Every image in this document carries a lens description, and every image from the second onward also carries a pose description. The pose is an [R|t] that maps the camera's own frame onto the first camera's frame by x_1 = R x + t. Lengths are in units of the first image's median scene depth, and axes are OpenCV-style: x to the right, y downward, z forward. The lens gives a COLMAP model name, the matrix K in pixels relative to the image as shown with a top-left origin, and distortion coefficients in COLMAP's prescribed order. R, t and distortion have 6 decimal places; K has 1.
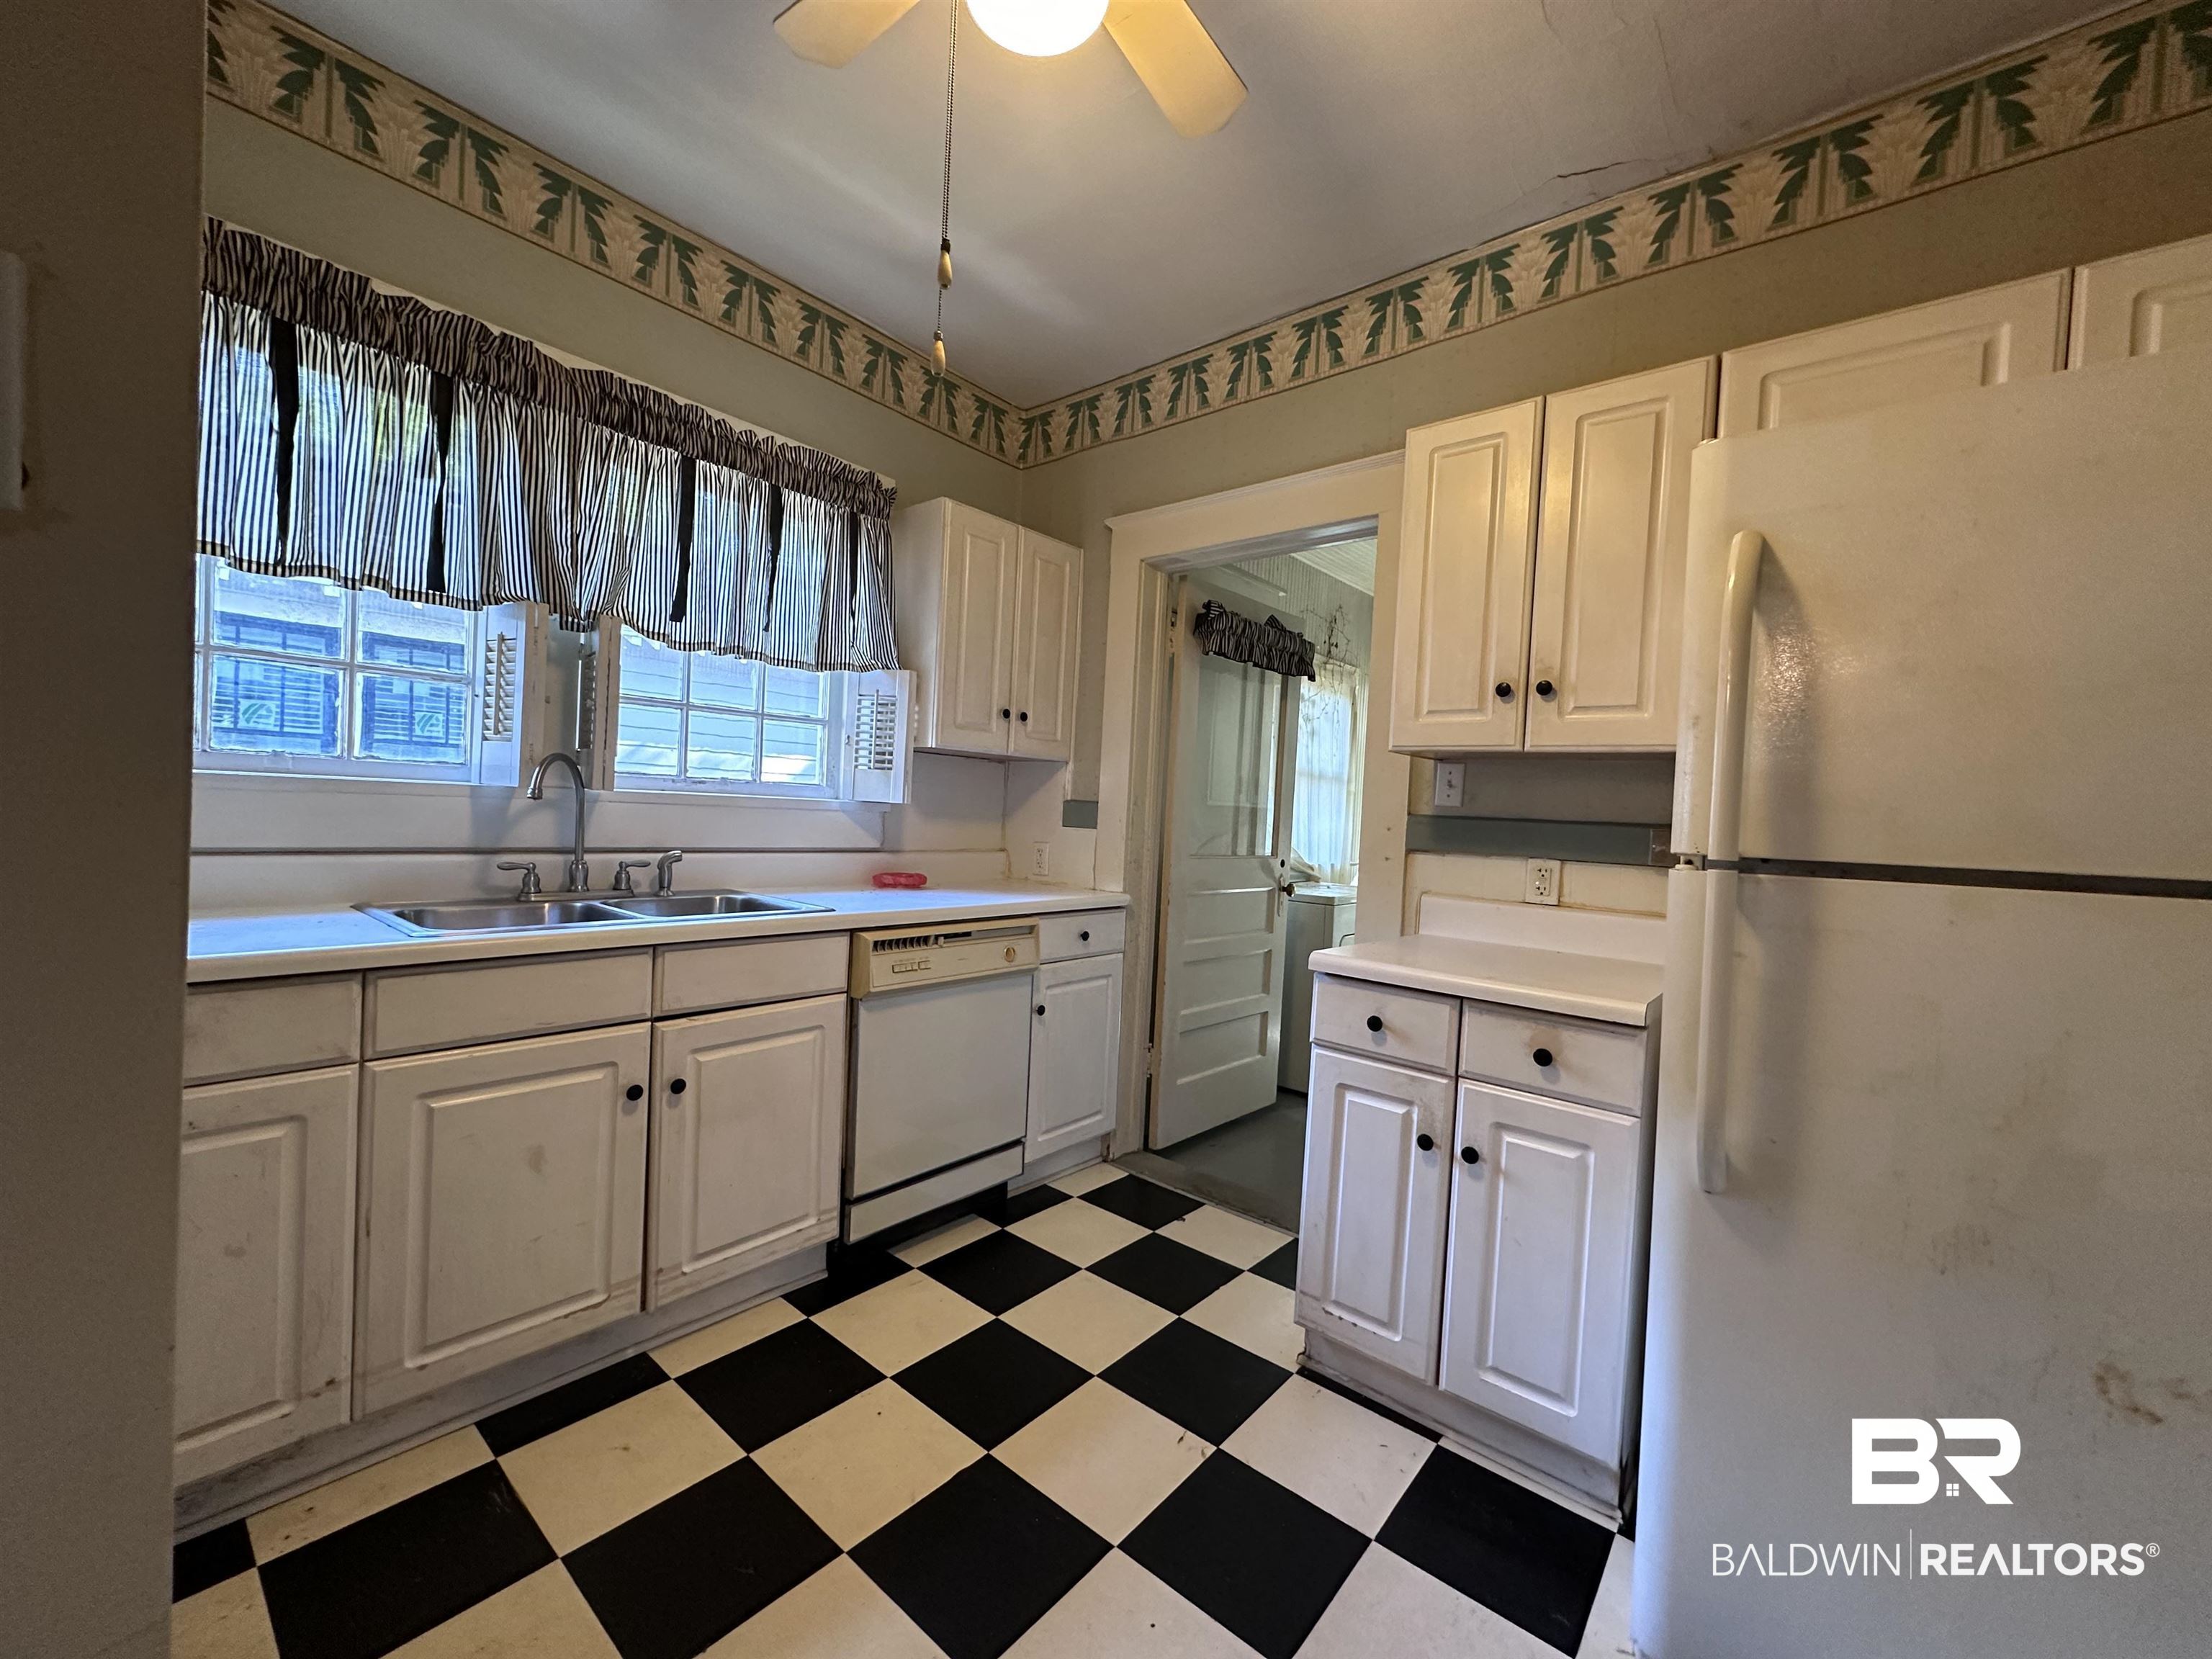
lens RADIAL K [[881.5, 0, 1108.1], [0, 881.5, 831.6], [0, 0, 1]] dist [-0.004658, 0.000236]
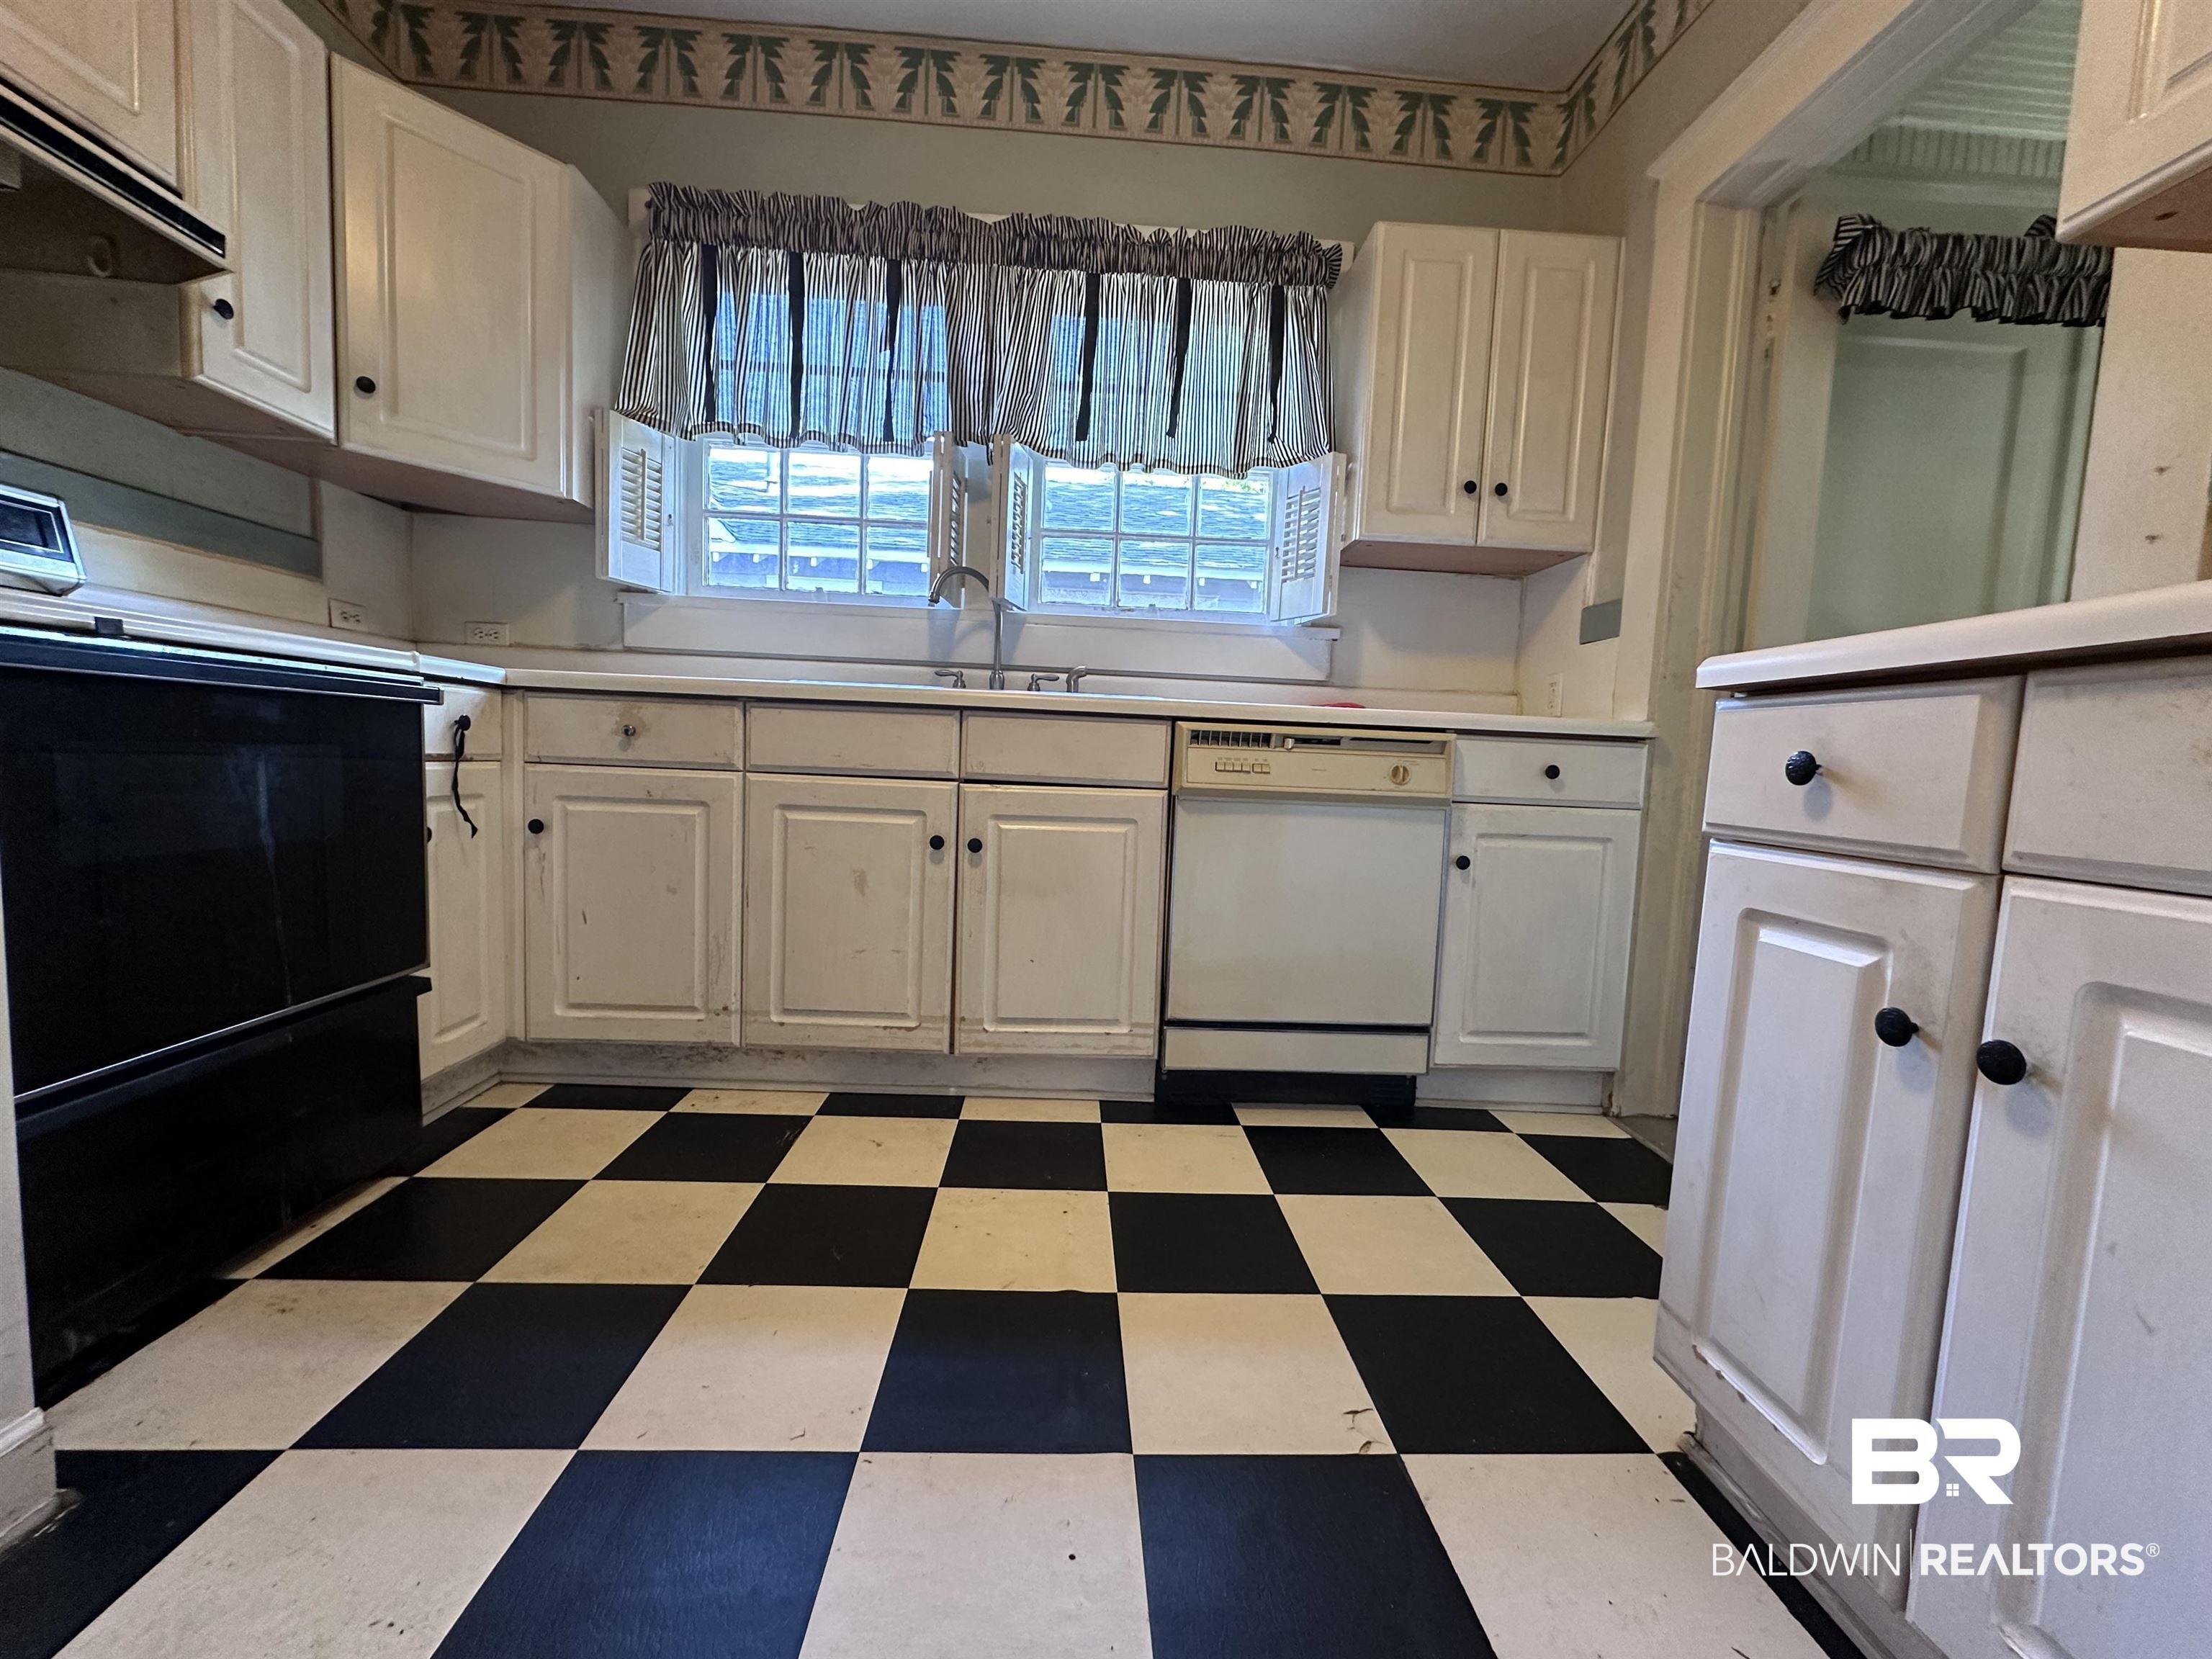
lens RADIAL K [[881.5, 0, 1099.2], [0, 881.5, 831.3], [0, 0, 1]] dist [-0.004658, 0.000236]
pose [[0.676688, 0.039398, -0.735215, 0.317320], [-0.027709, 0.999223, 0.028042, 0.200368], [0.735748, 0.001397, 0.677254, 0.335617]]
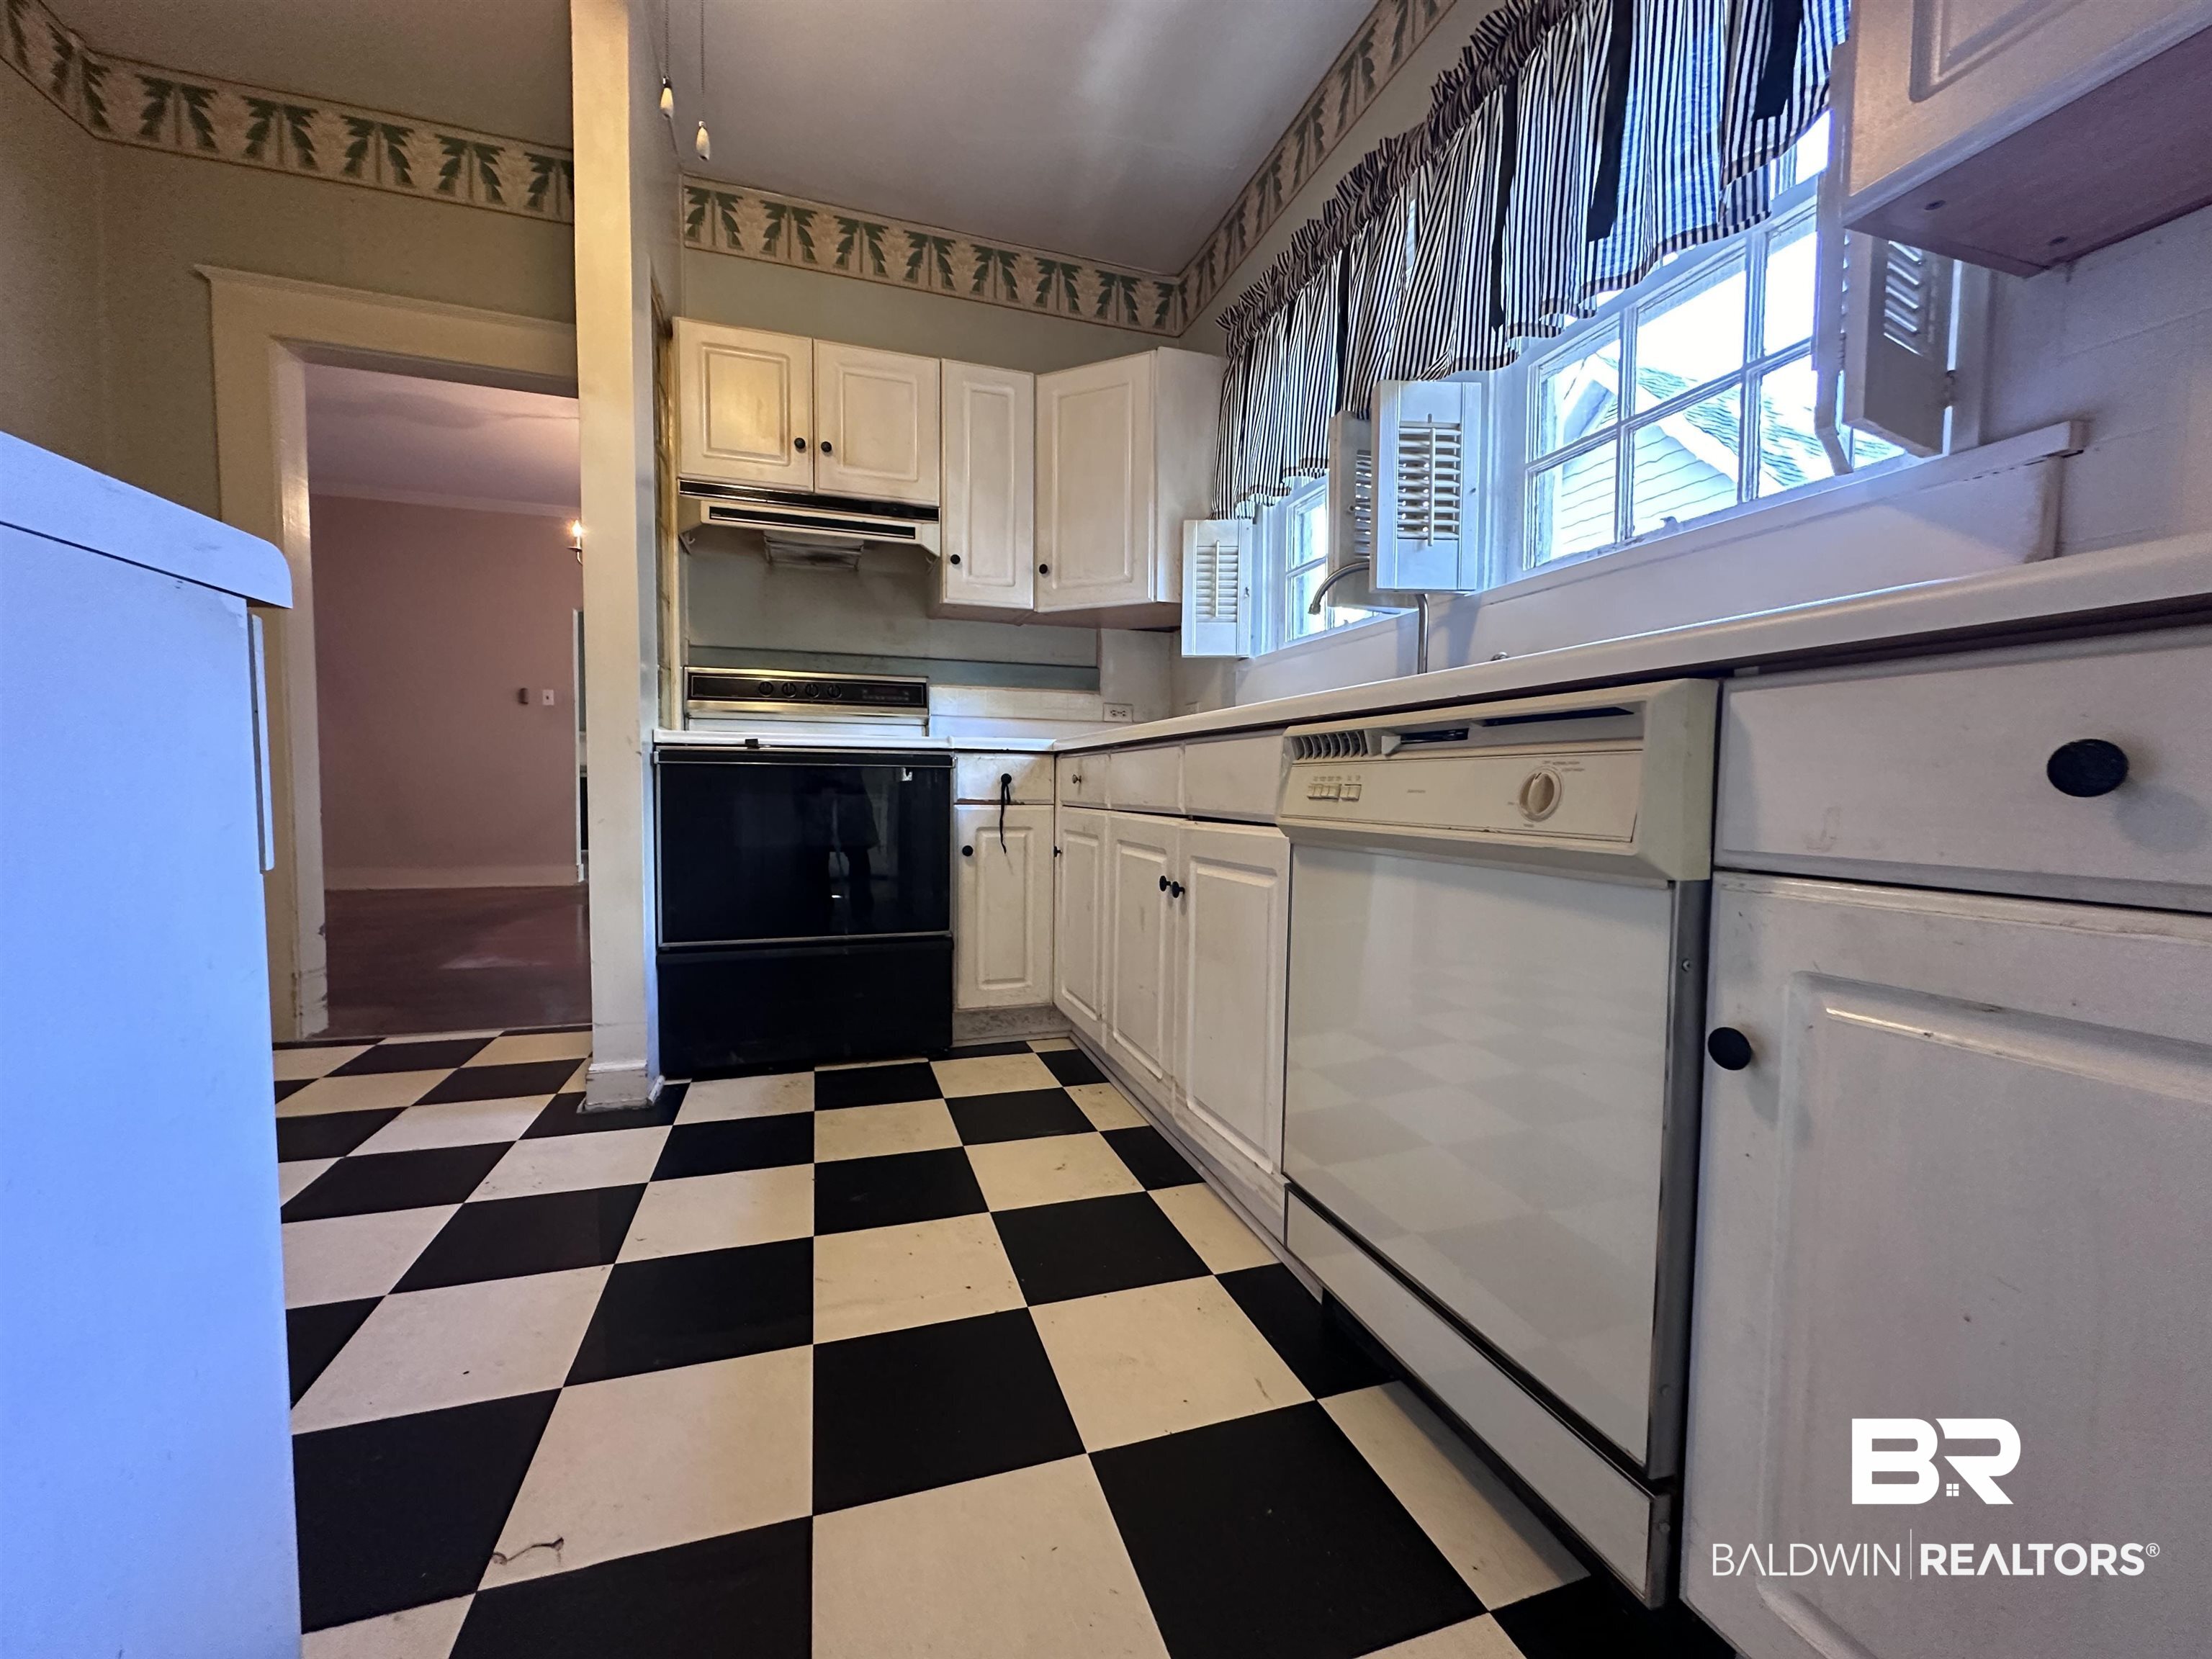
lens RADIAL K [[881.5, 0, 1110.7], [0, 881.5, 830.0], [0, 0, 1]] dist [-0.004658, 0.000236]
pose [[-0.525081, -0.013399, -0.850947, 0.282352], [-0.057954, 0.998118, 0.020044, 0.177735], [0.849077, 0.059841, -0.524870, 1.194009]]
